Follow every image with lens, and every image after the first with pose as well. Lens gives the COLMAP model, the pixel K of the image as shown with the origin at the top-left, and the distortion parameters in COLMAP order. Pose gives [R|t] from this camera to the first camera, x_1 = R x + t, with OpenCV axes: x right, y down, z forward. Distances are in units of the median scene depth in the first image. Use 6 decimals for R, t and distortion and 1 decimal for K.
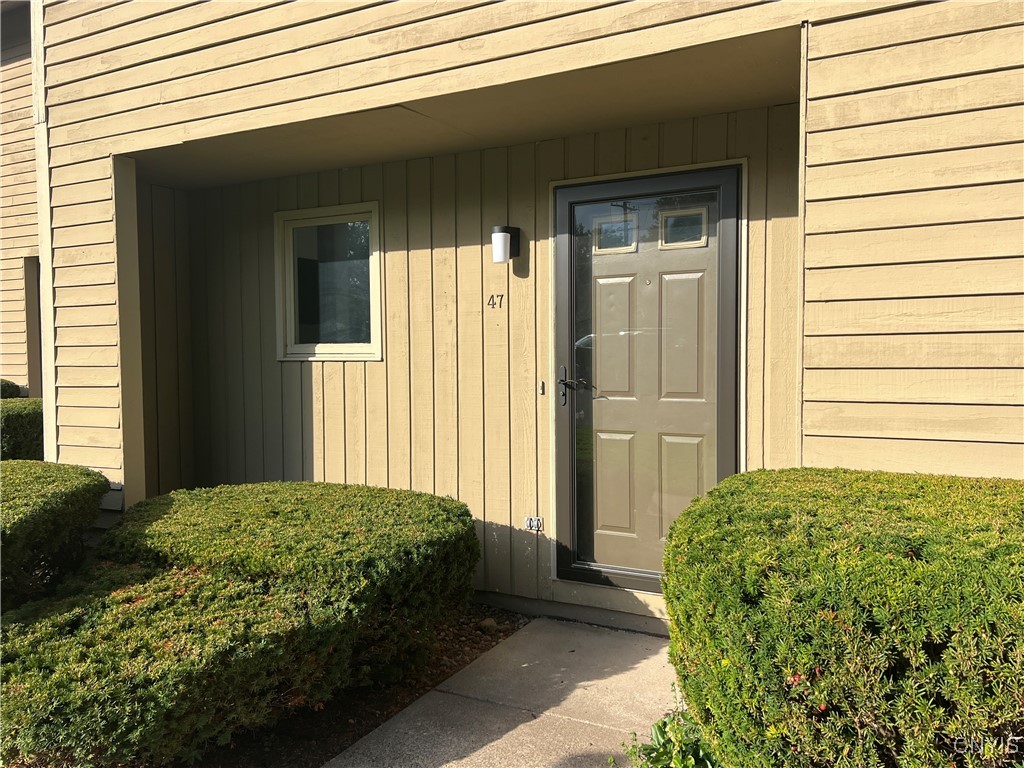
lens RADIAL K [[812.5, 0, 512.5], [0, 812.5, 385.6], [0, 0, 1]] dist [0.043180, -0.002663]
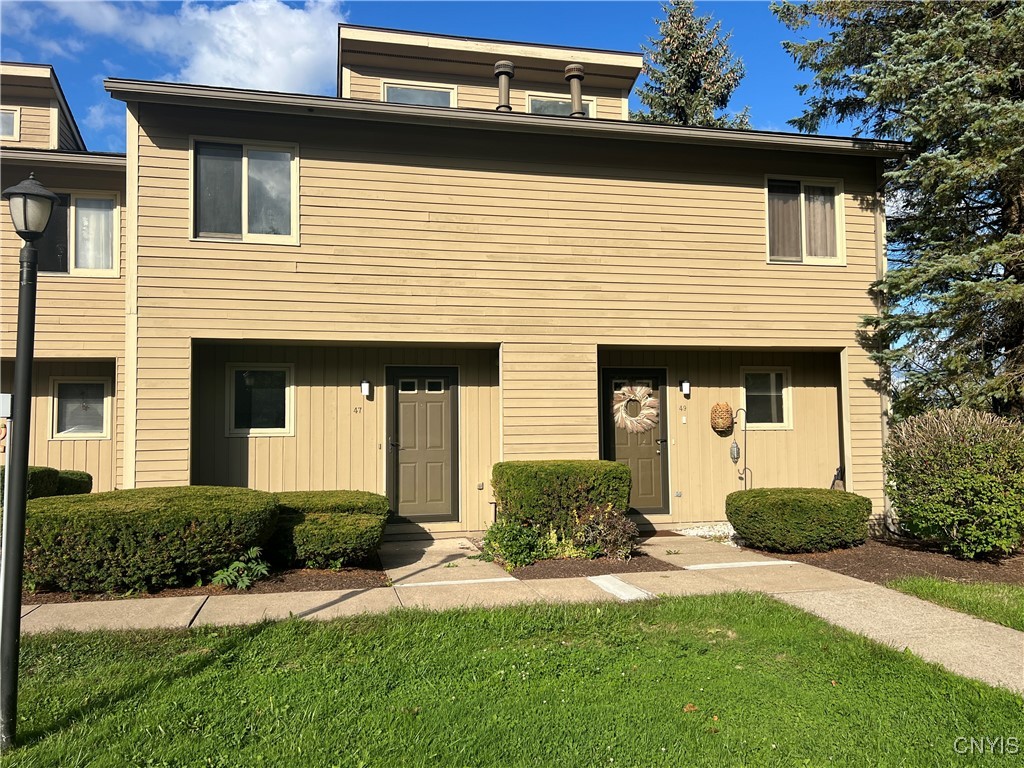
lens RADIAL K [[812.5, 0, 511.6], [0, 812.5, 384.1], [0, 0, 1]] dist [0.043180, -0.002663]
pose [[0.747997, 0.040025, 0.662494, -1.245977], [0.033463, 0.994636, -0.097873, 0.066966], [-0.662858, 0.095378, 0.742646, -1.062086]]
